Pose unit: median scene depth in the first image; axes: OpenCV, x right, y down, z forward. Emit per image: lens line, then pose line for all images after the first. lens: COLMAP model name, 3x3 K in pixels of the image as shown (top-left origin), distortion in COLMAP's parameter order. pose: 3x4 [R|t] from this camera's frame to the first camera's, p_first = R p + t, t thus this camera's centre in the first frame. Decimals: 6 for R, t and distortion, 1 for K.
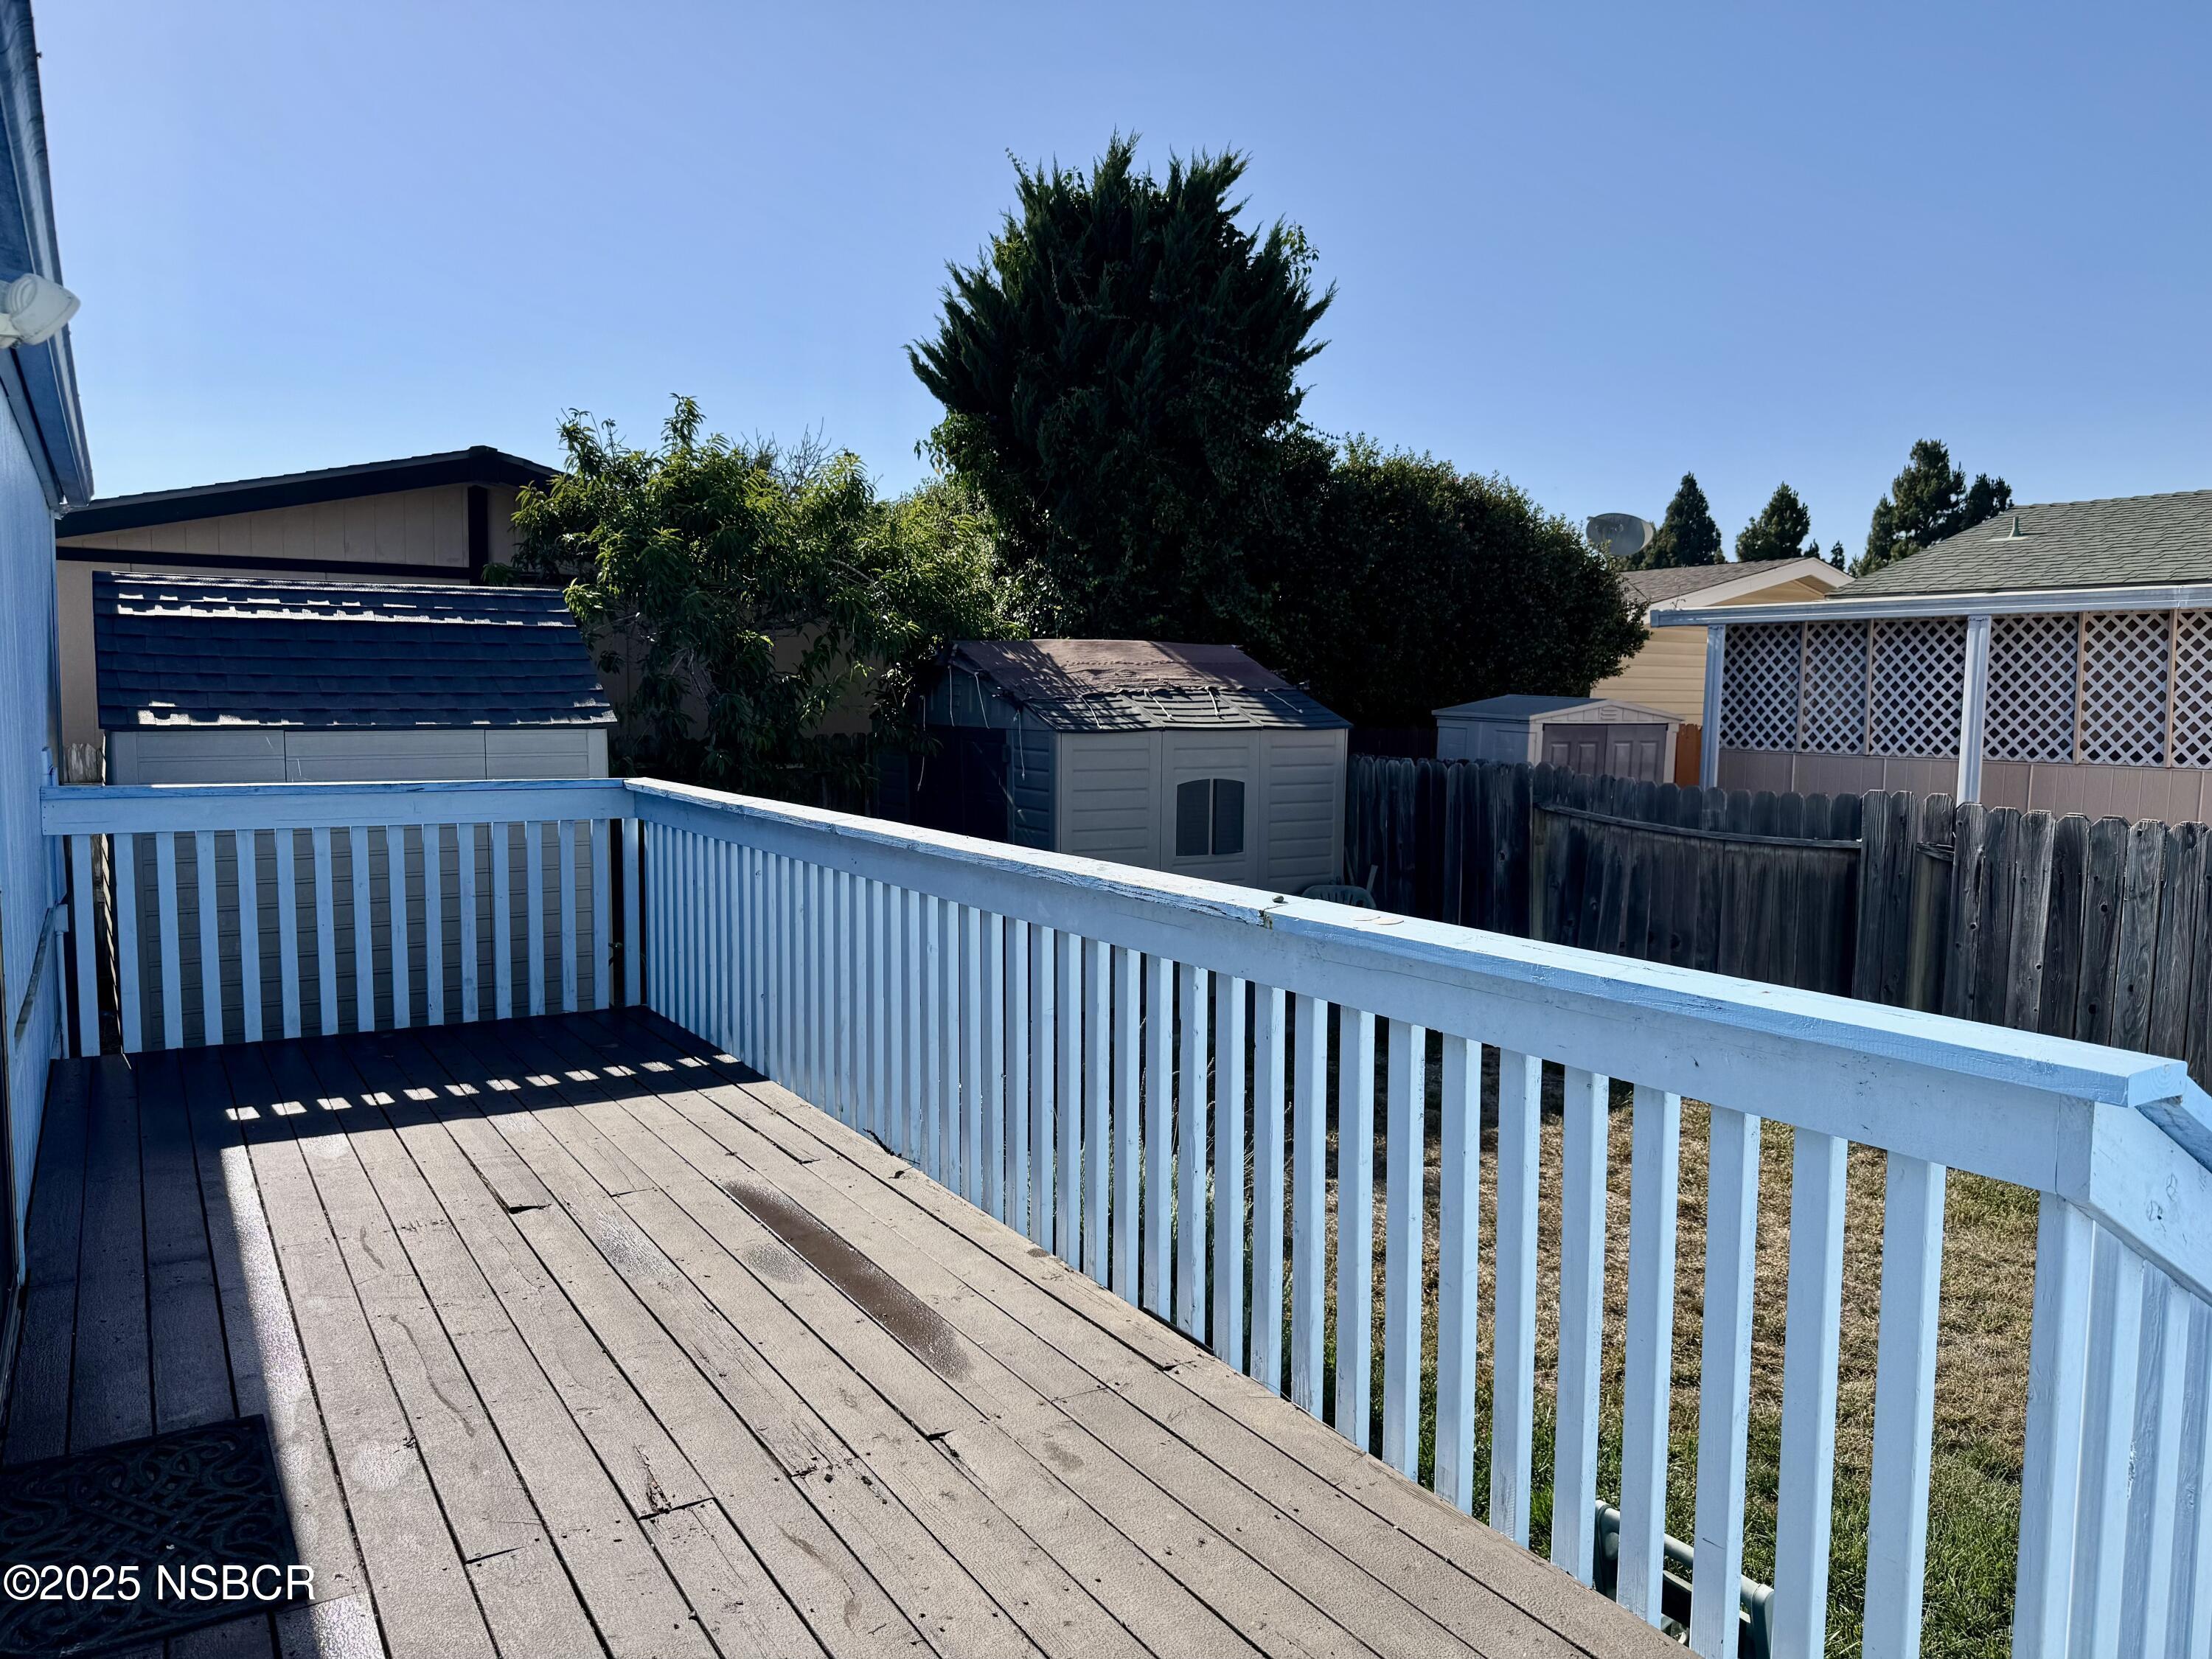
lens RADIAL K [[1544.8, 0, 1117.1], [0, 1544.8, 837.3], [0, 0, 1]] dist [0.081712, -0.005390]
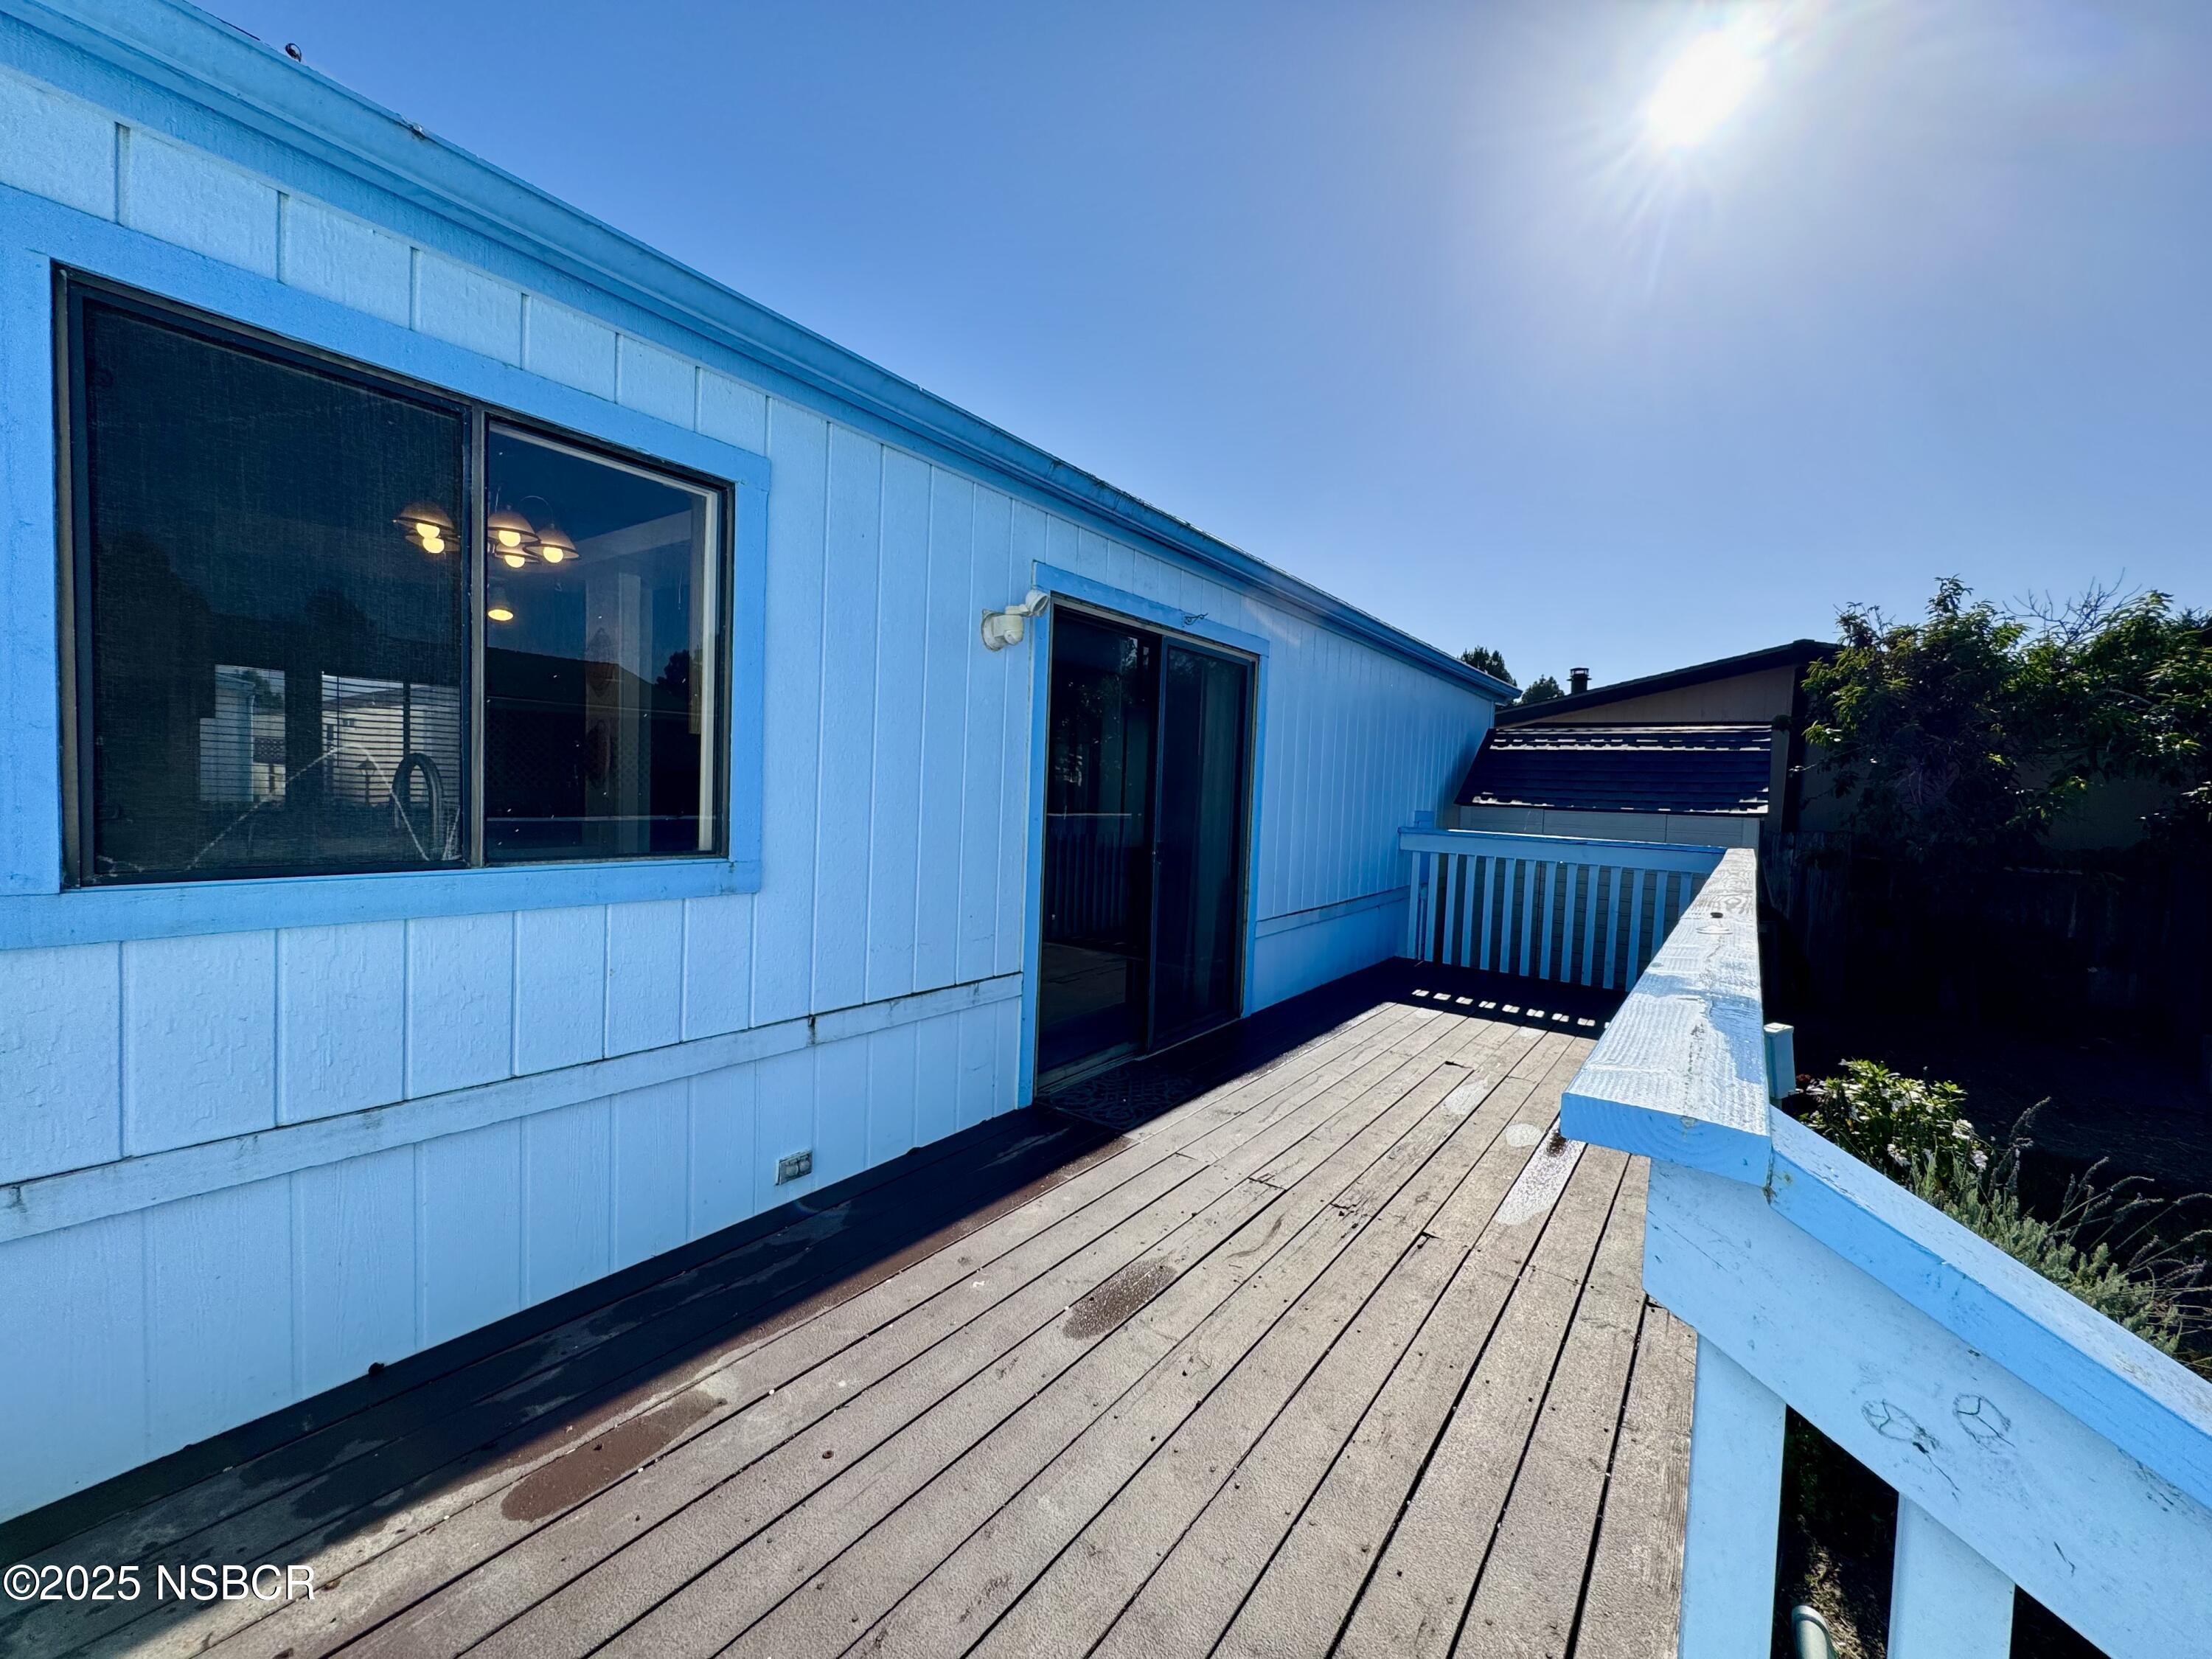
lens RADIAL K [[888.8, 0, 1109.3], [0, 888.8, 830.2], [0, 0, 1]] dist [-0.005890, 0.000841]
pose [[0.377314, 0.054734, -0.924466, 0.214572], [-0.119893, 0.992738, 0.009842, 0.006300], [0.918292, 0.107124, 0.381137, 0.134333]]
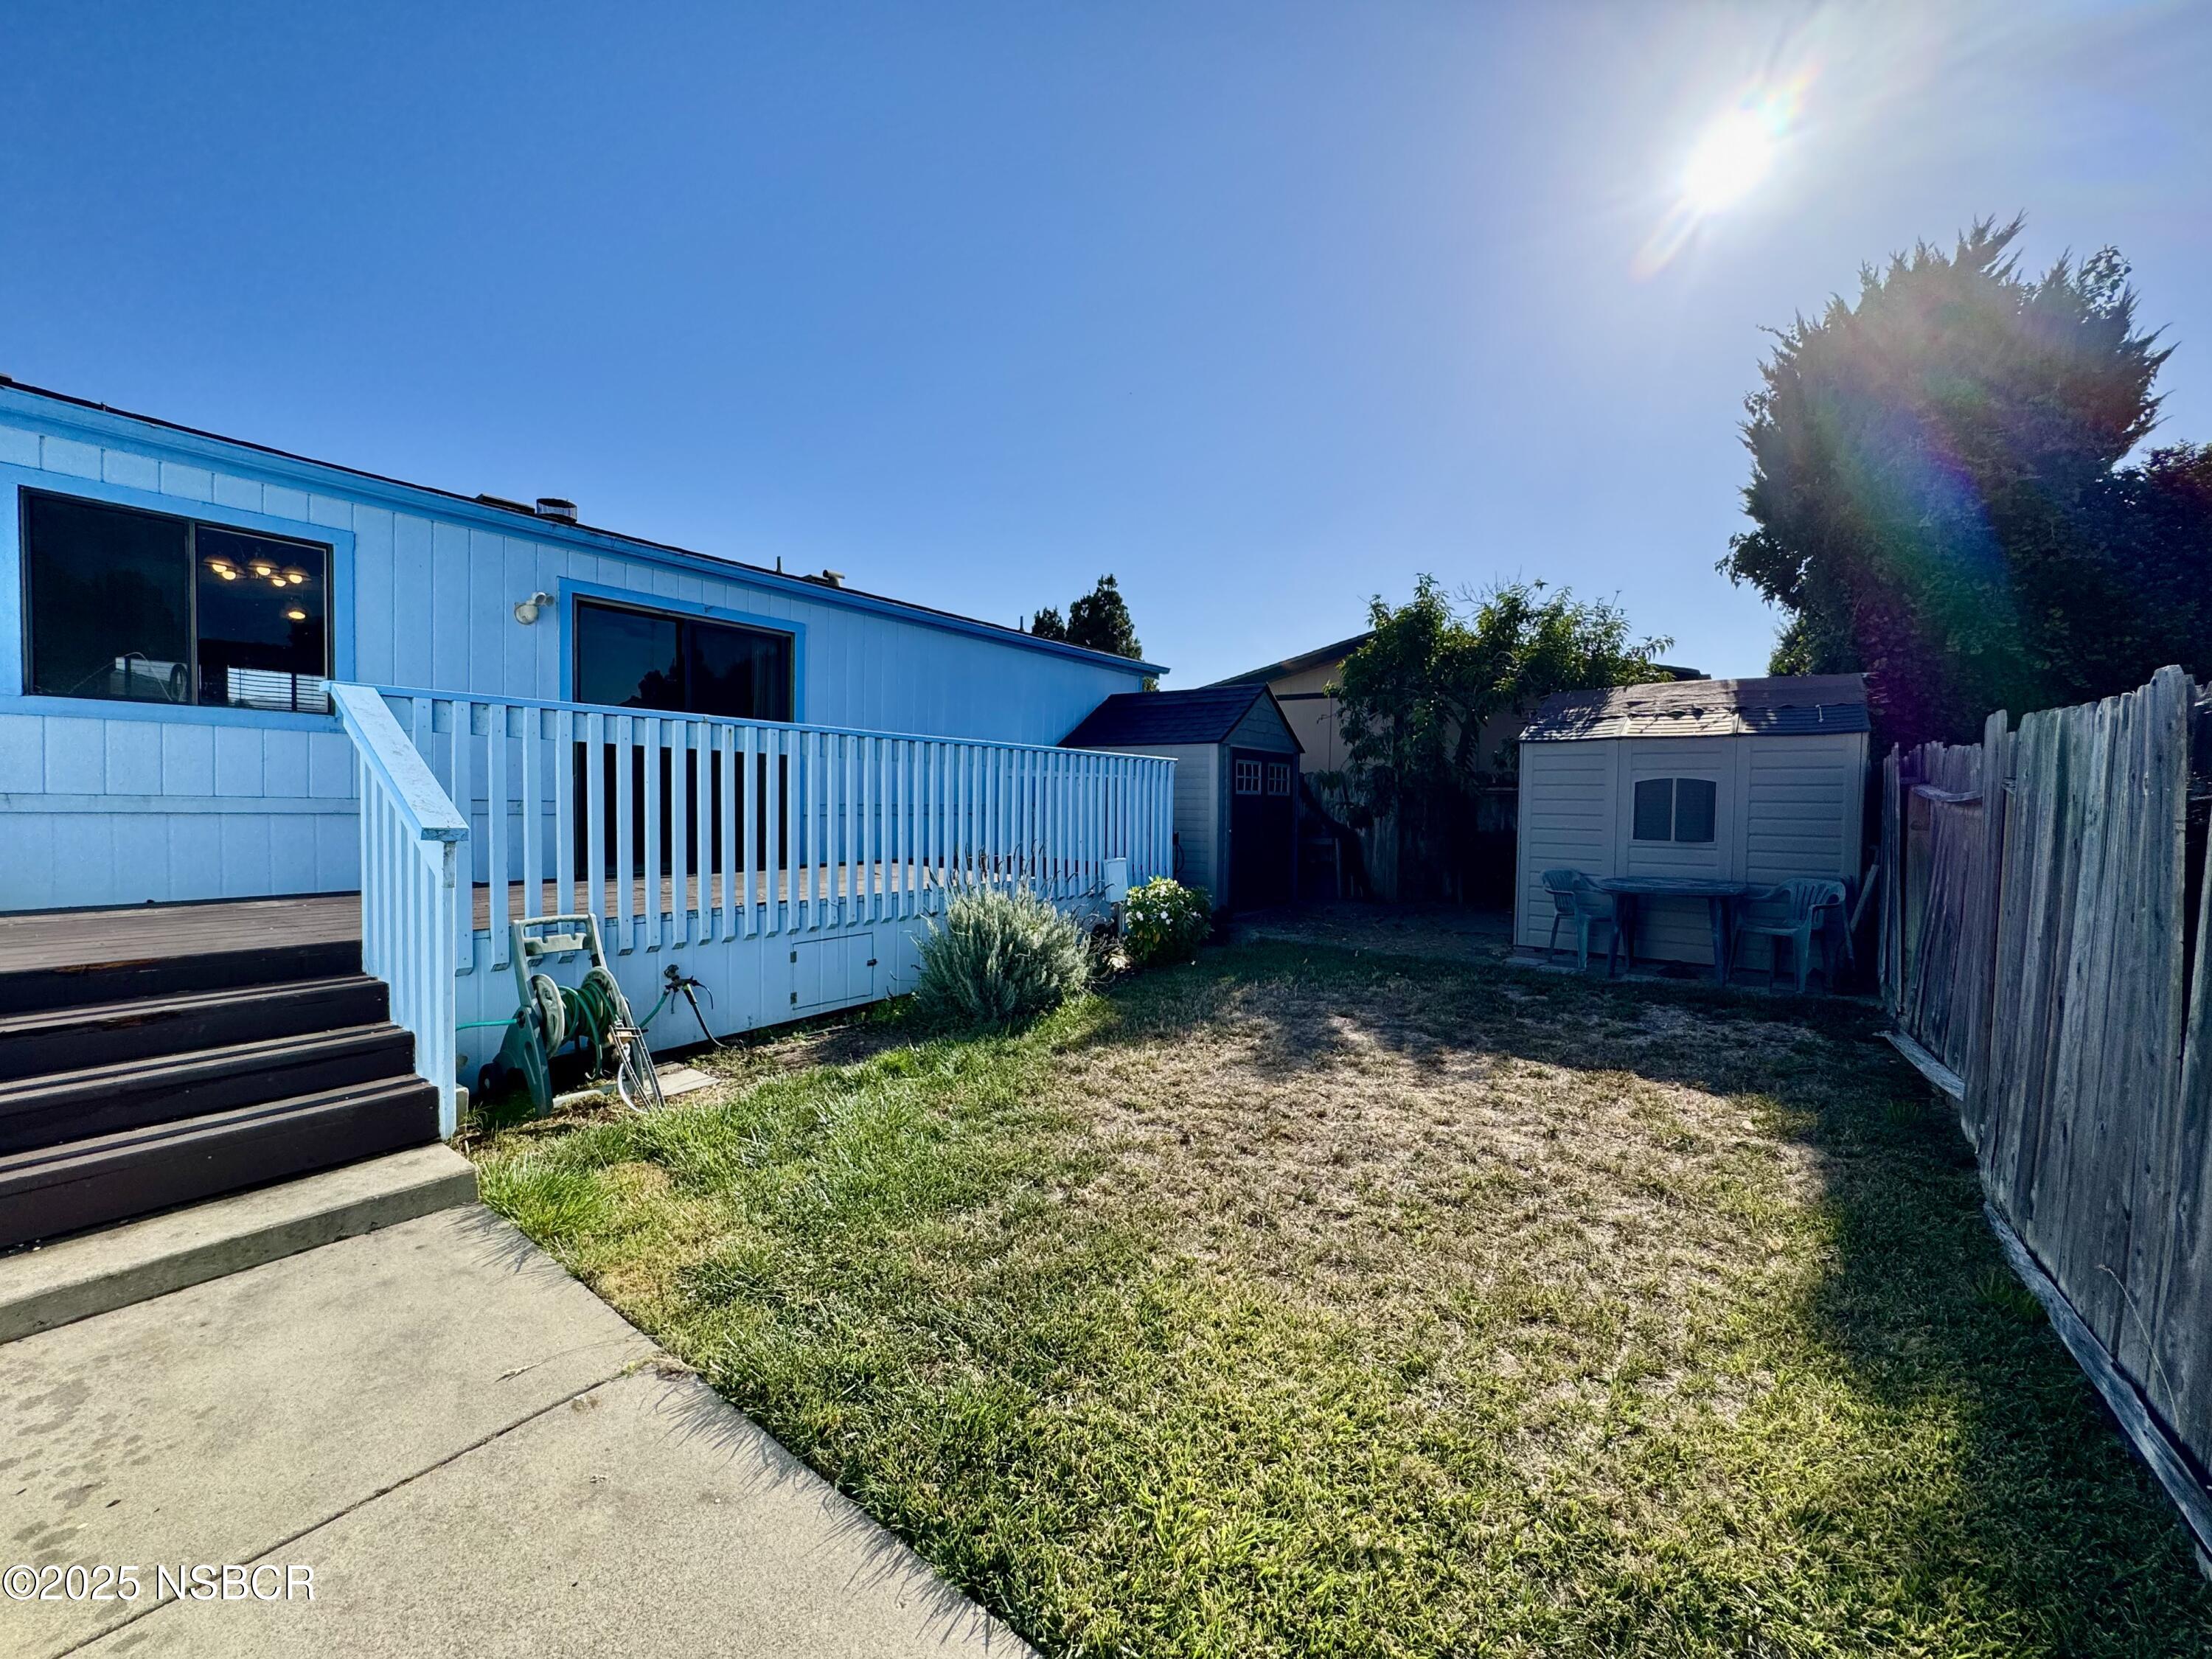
lens RADIAL K [[888.8, 0, 1118.7], [0, 888.8, 830.6], [0, 0, 1]] dist [-0.005890, 0.000841]
pose [[0.381675, 0.035646, -0.923609, 0.765211], [-0.098558, 0.995129, -0.002323, 0.068497], [0.919027, 0.091915, 0.383329, 0.447858]]
